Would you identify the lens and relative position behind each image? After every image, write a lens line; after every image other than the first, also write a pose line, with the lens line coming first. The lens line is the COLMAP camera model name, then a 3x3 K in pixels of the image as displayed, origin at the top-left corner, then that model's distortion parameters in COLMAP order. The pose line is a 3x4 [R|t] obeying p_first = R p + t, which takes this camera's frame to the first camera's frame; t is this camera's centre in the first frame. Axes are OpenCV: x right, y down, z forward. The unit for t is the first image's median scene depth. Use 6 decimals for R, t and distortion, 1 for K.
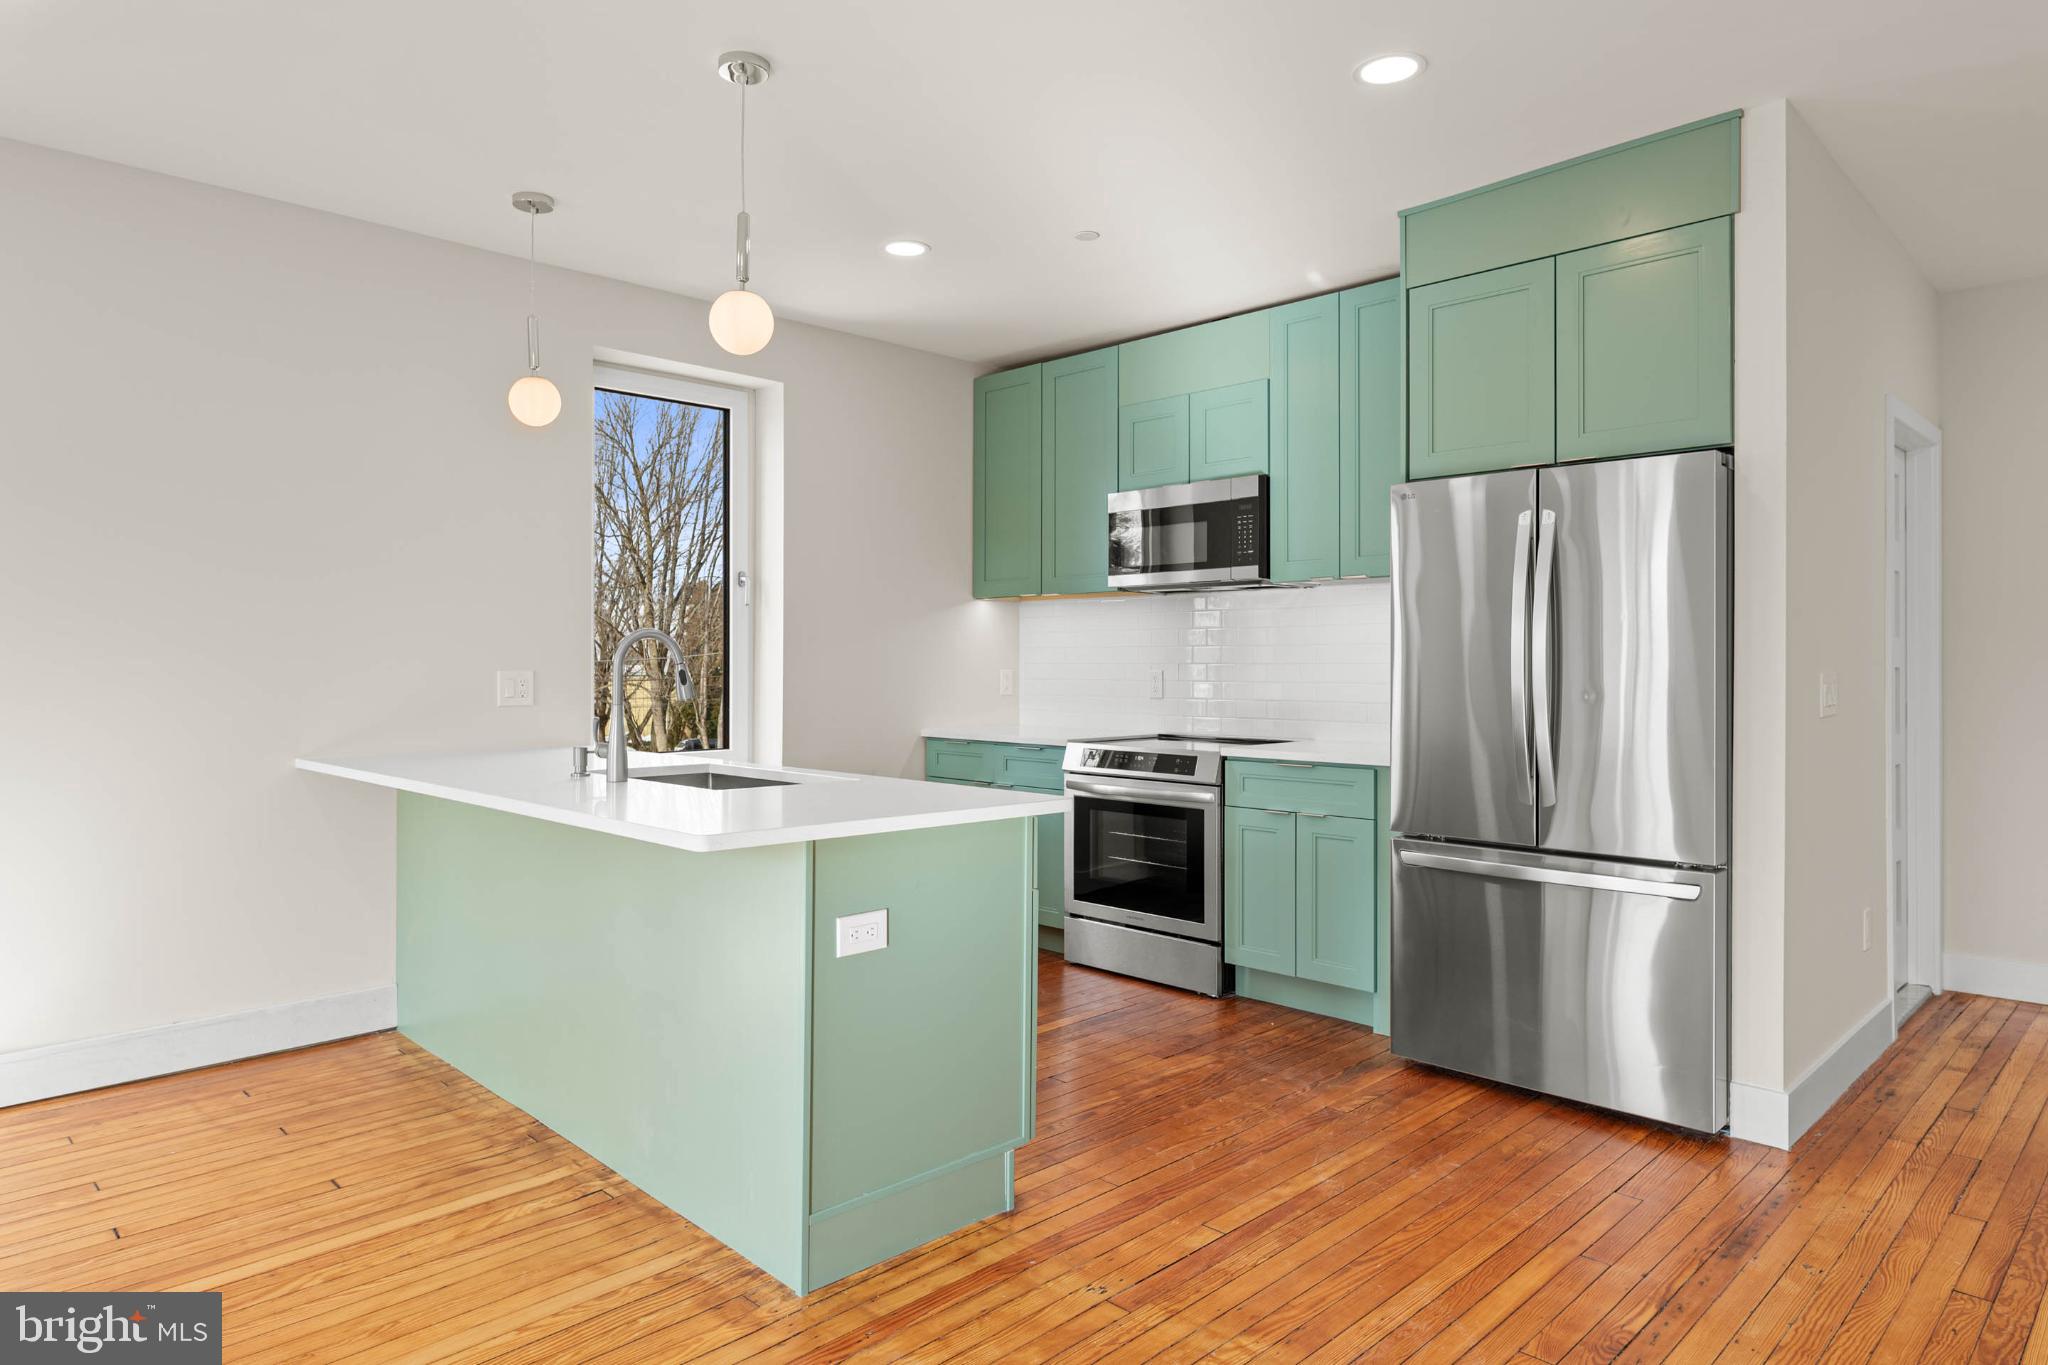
lens RADIAL K [[1193.5, 0, 1045.1], [0, 1193.5, 676.6], [0, 0, 1]] dist [-0.000086, -0.001000]
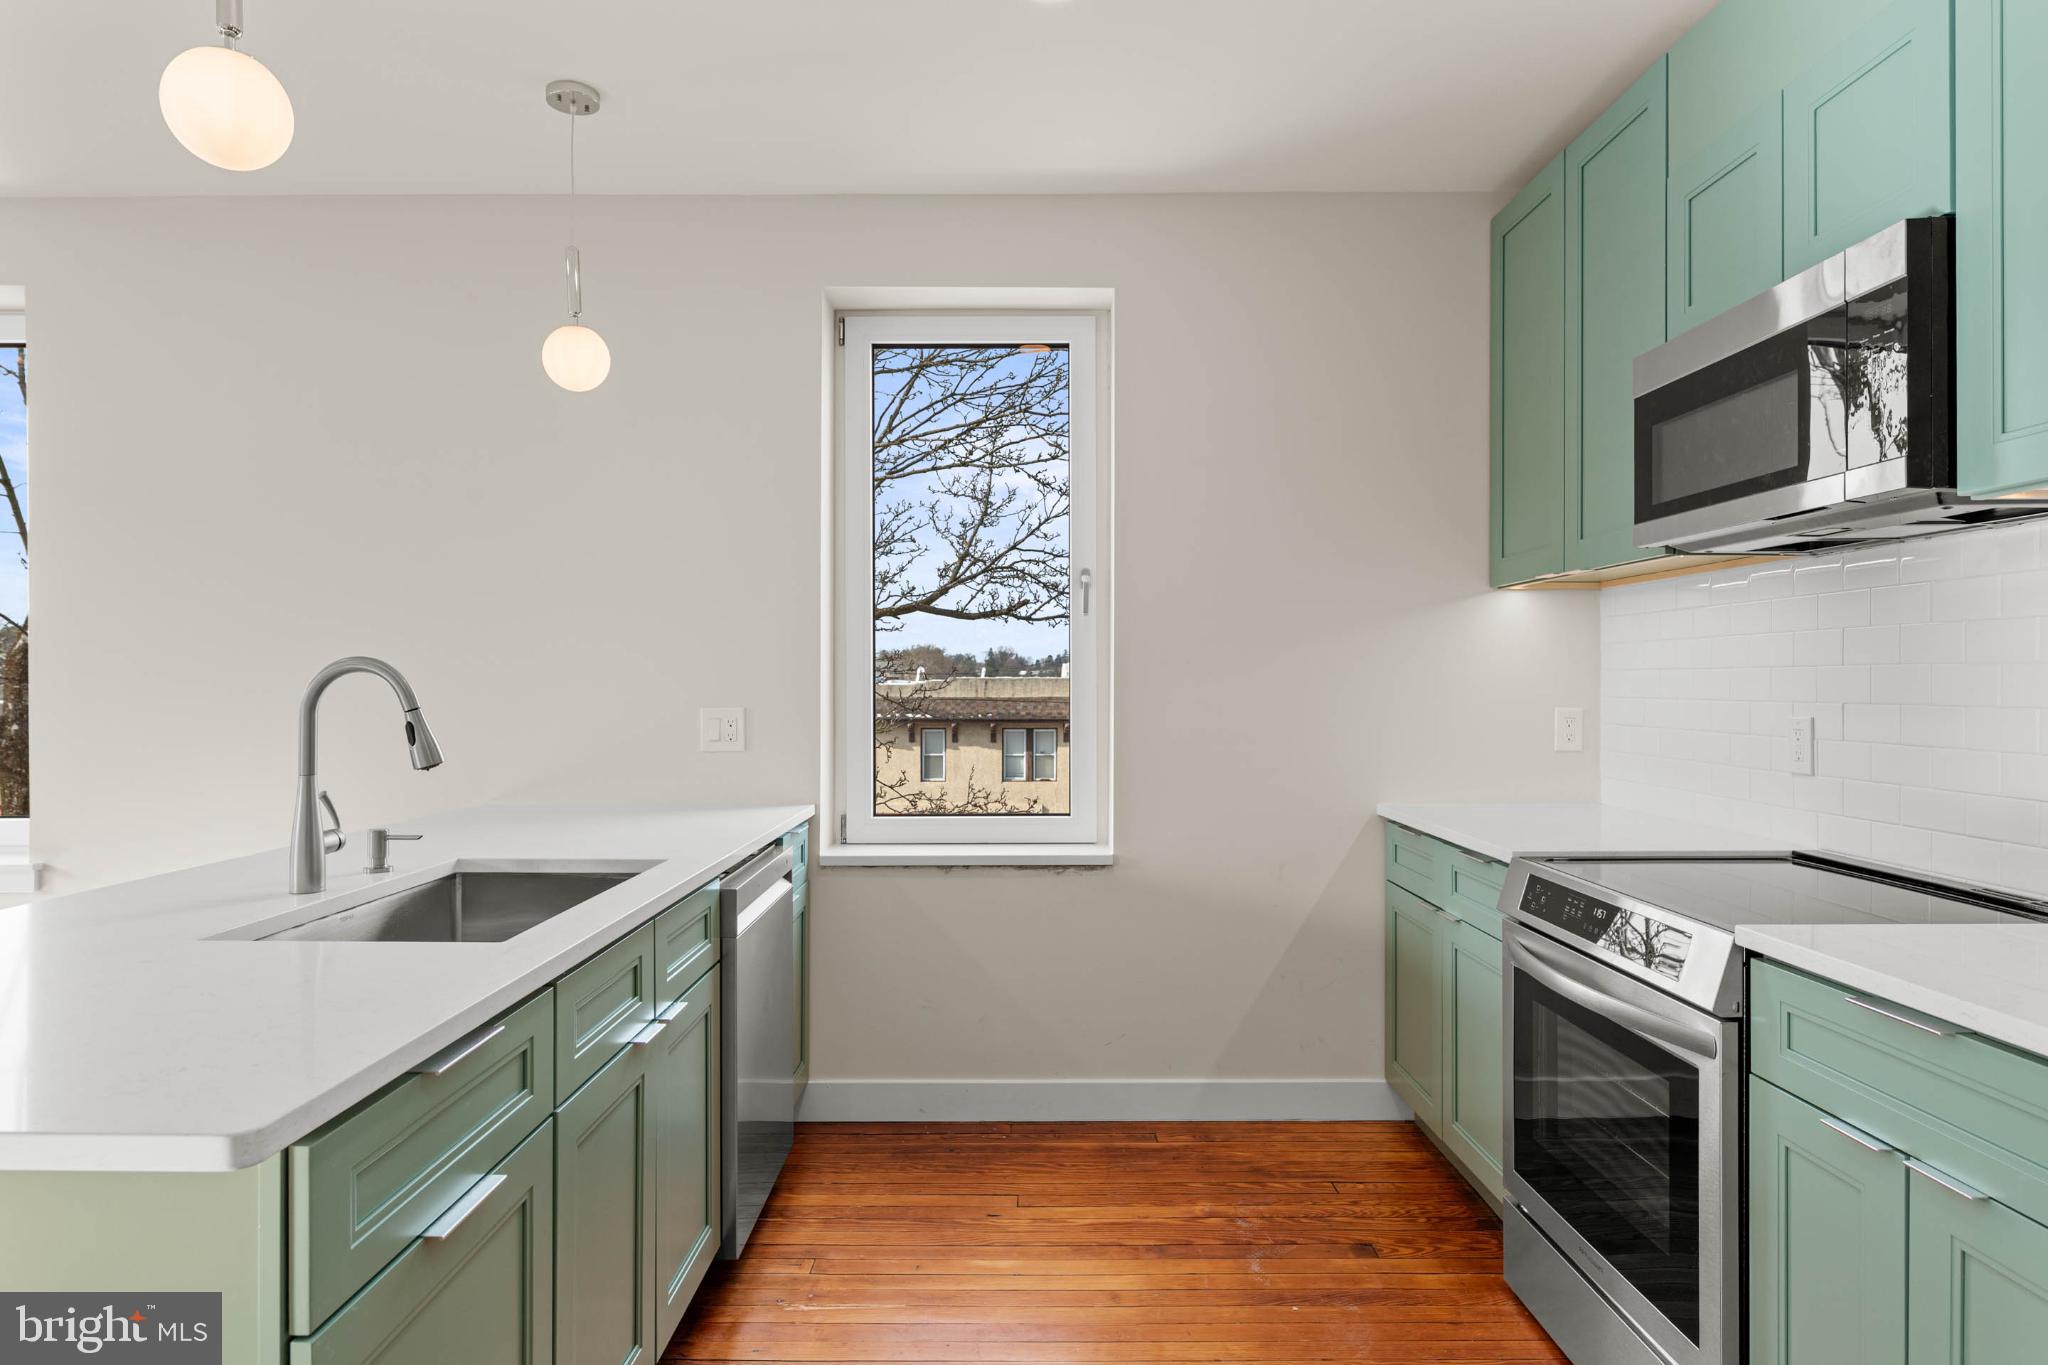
lens RADIAL K [[1193.5, 0, 1022.5], [0, 1193.5, 683.0], [0, 0, 1]] dist [-0.000086, -0.001000]
pose [[0.708429, -0.000495, -0.705782, 0.246702], [-0.006859, 0.999948, -0.007585, -0.015081], [0.705748, 0.010214, 0.708389, 0.524663]]
